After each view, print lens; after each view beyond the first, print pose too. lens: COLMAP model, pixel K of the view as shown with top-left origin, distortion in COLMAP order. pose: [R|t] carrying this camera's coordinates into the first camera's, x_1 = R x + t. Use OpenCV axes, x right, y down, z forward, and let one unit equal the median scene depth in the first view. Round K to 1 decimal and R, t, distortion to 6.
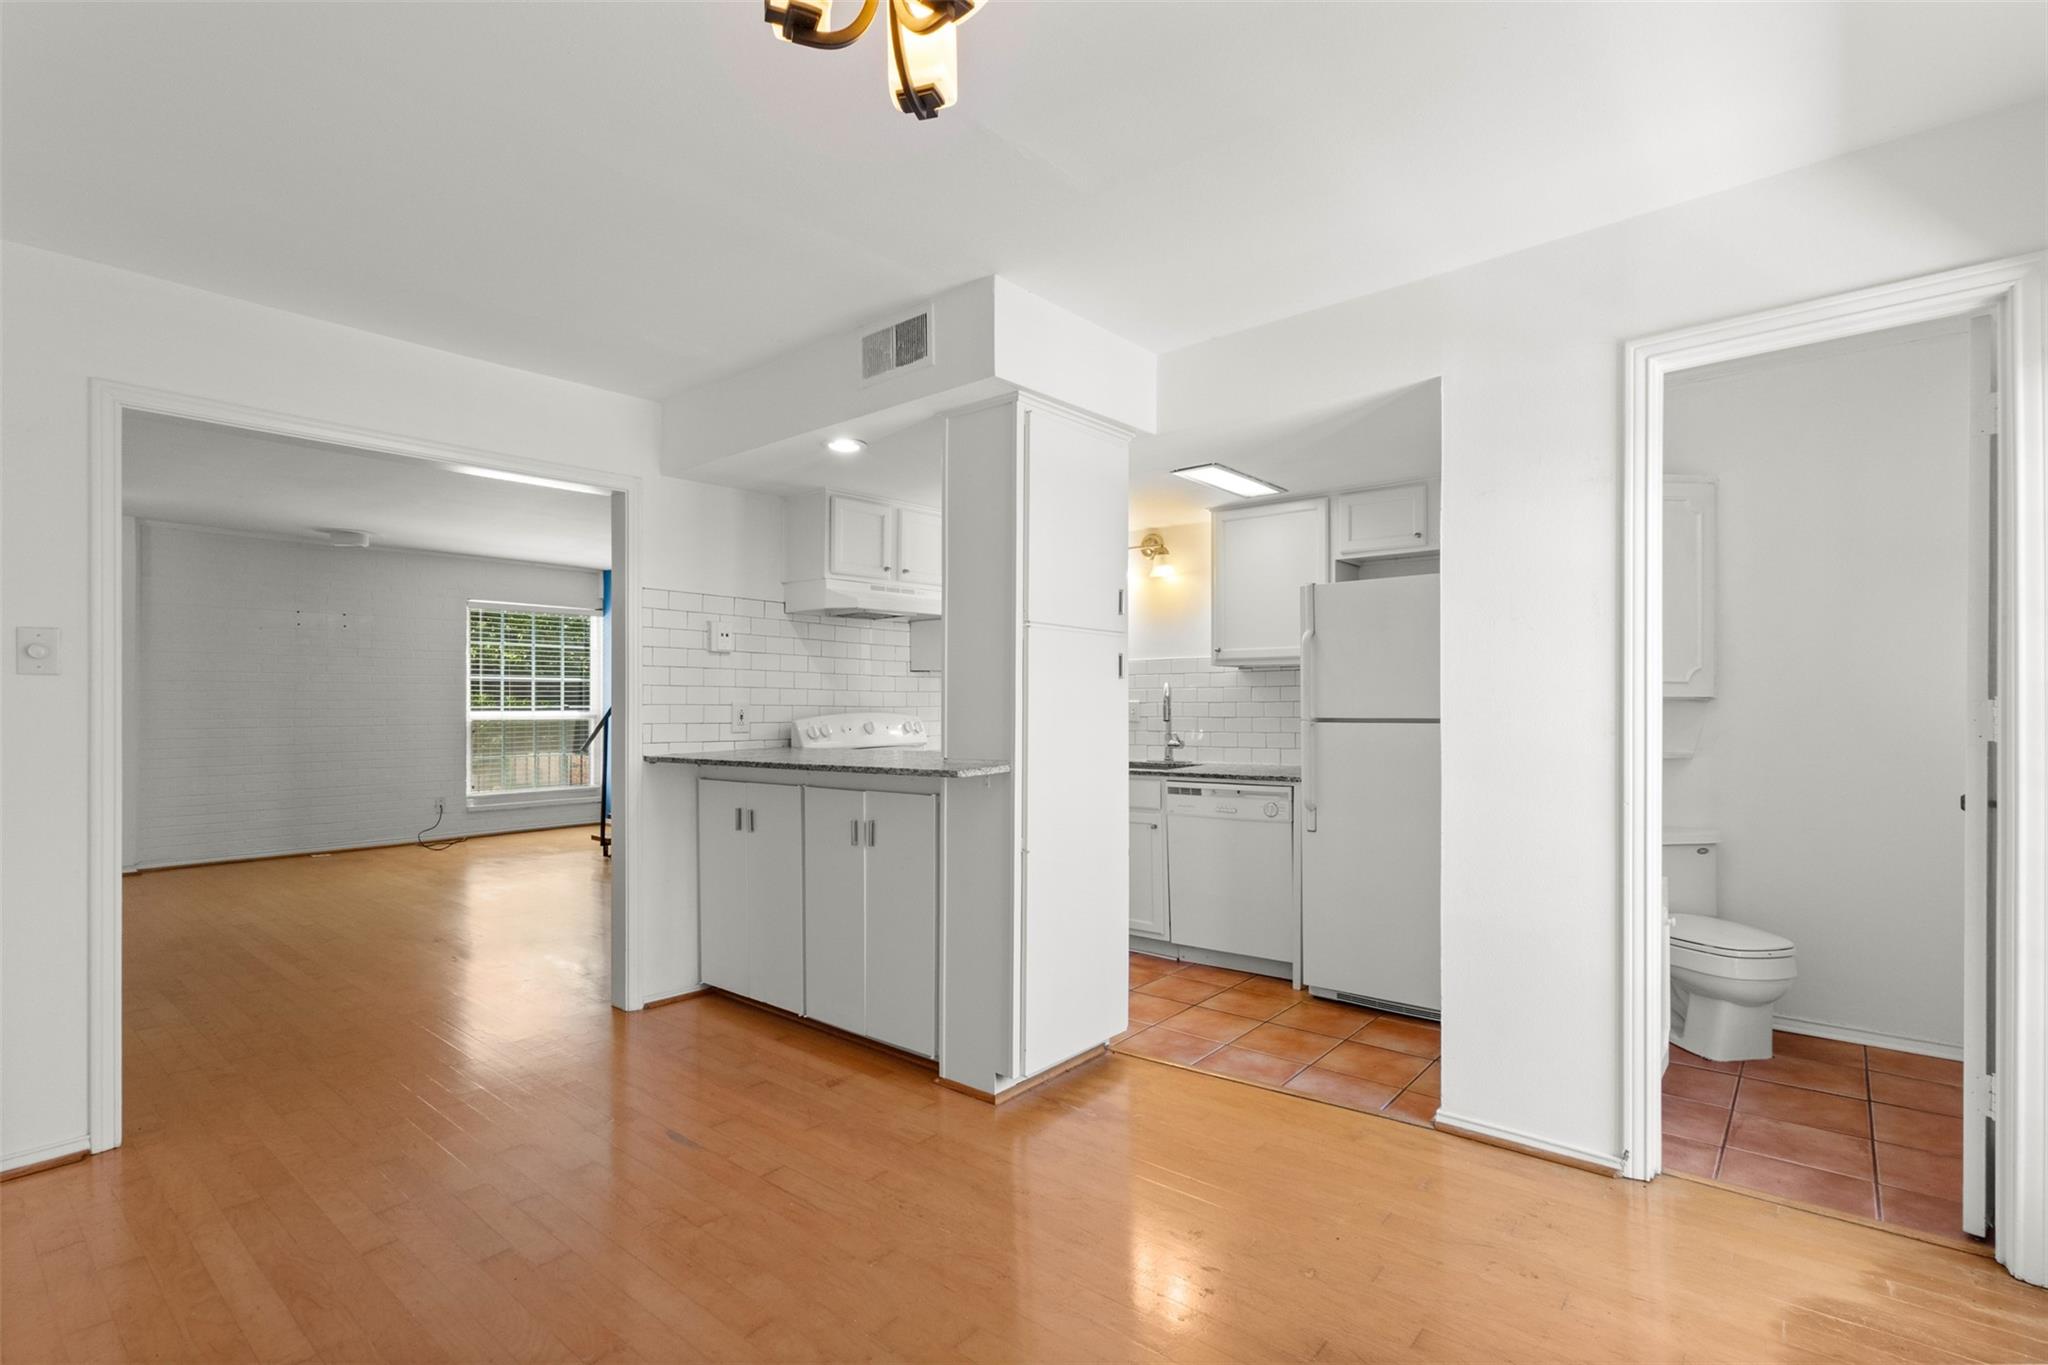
lens RADIAL K [[980.6, 0, 1025.8], [0, 980.6, 707.6], [0, 0, 1]] dist [0.001509, 0.000460]
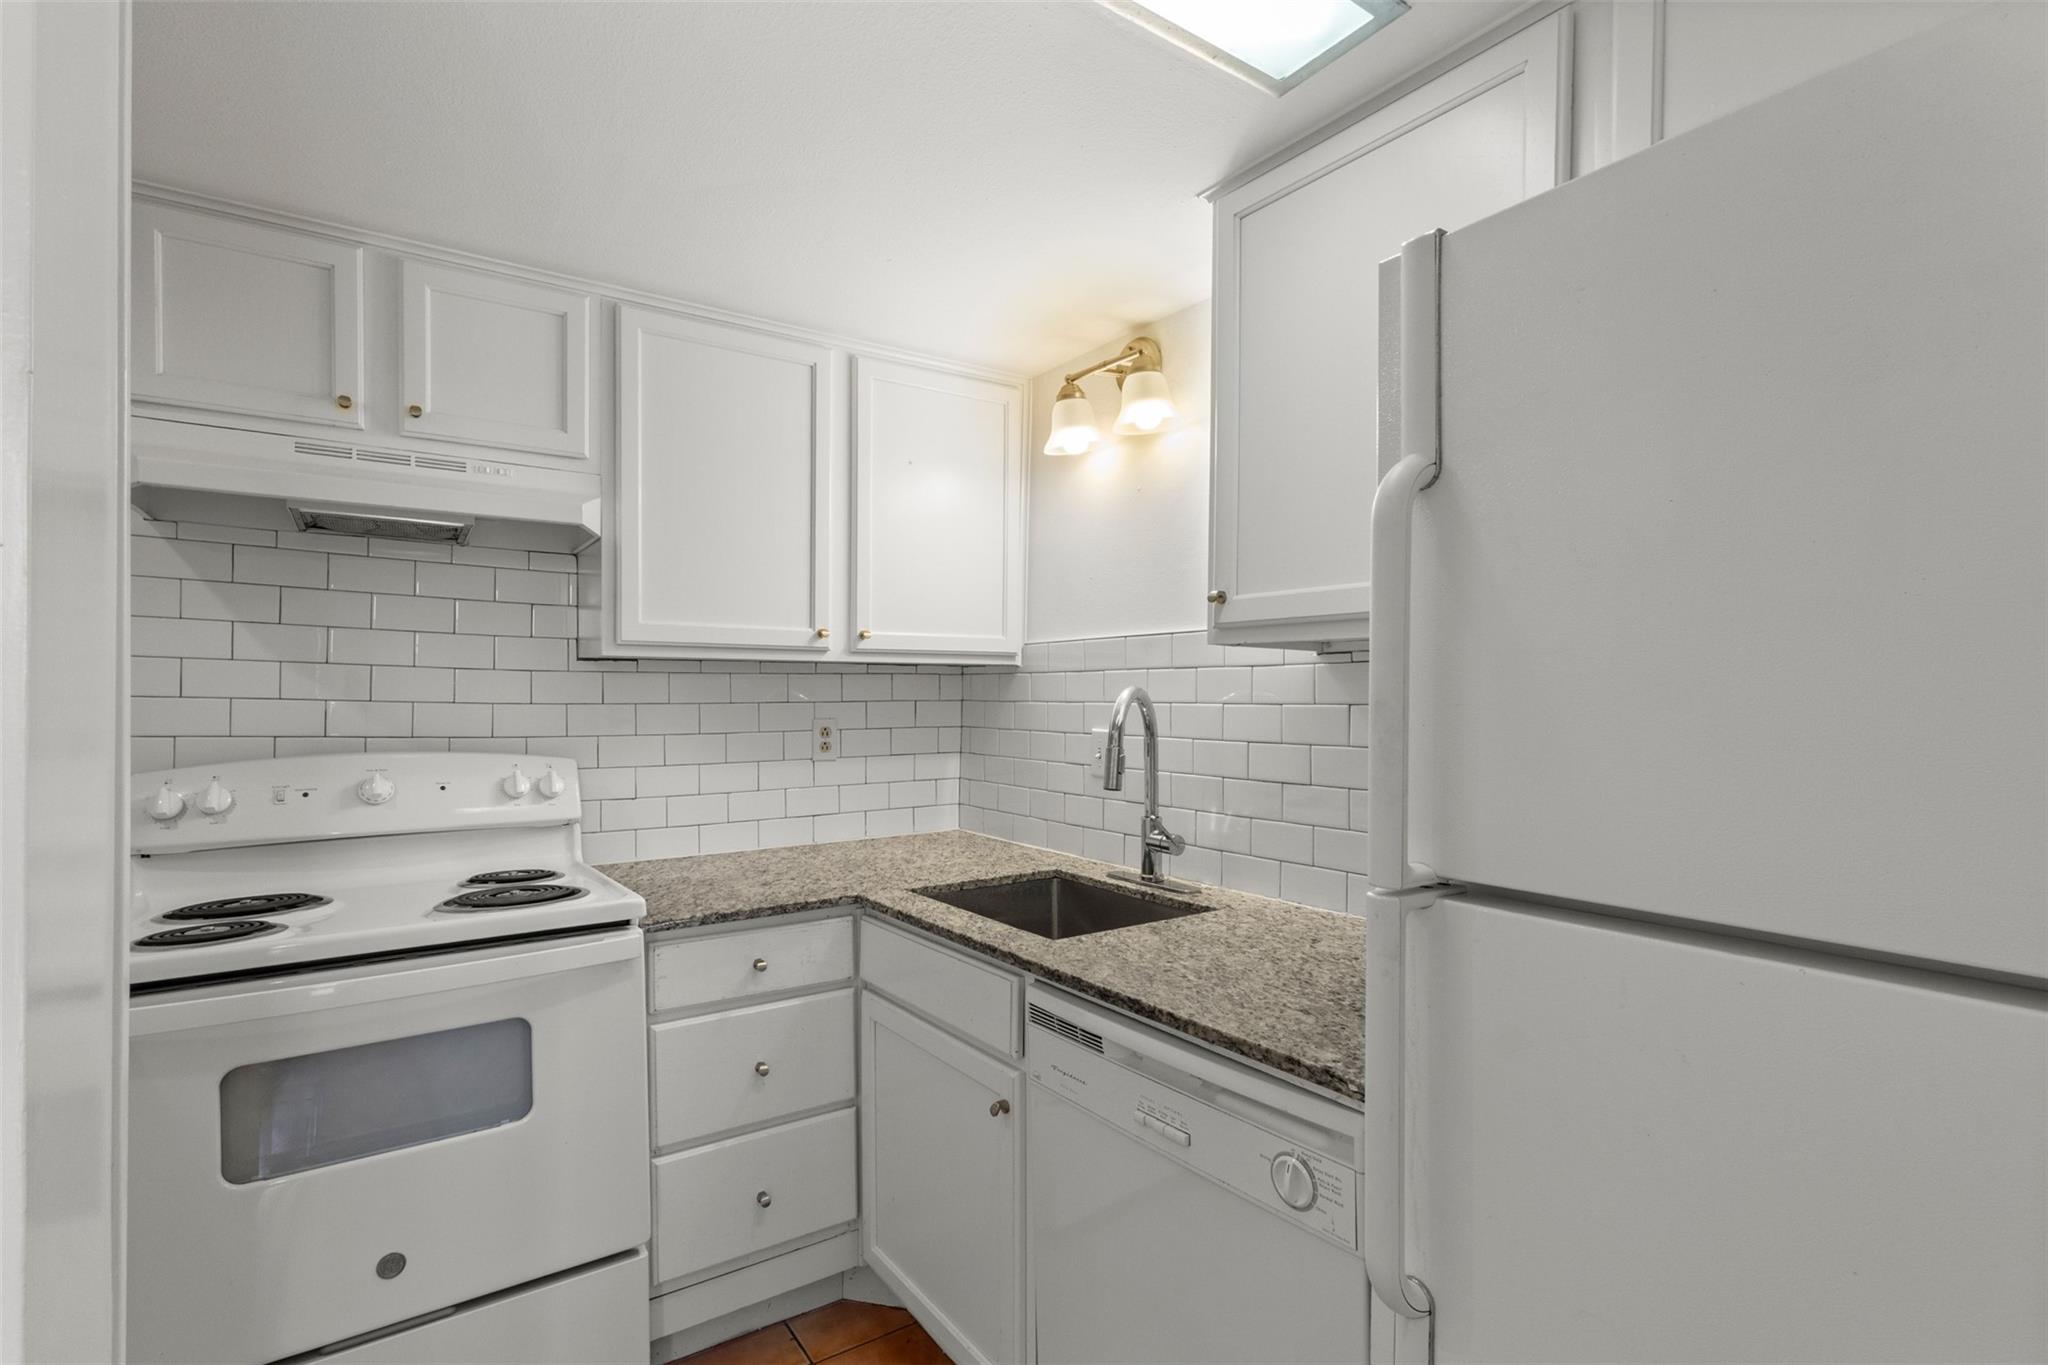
lens RADIAL K [[980.6, 0, 1025.8], [0, 980.6, 707.6], [0, 0, 1]] dist [0.001509, 0.000460]
pose [[0.962934, 0.015117, -0.269314, 0.231104], [-0.013464, 0.999877, 0.007983, -0.022841], [0.269402, -0.004061, 0.963019, 0.672772]]
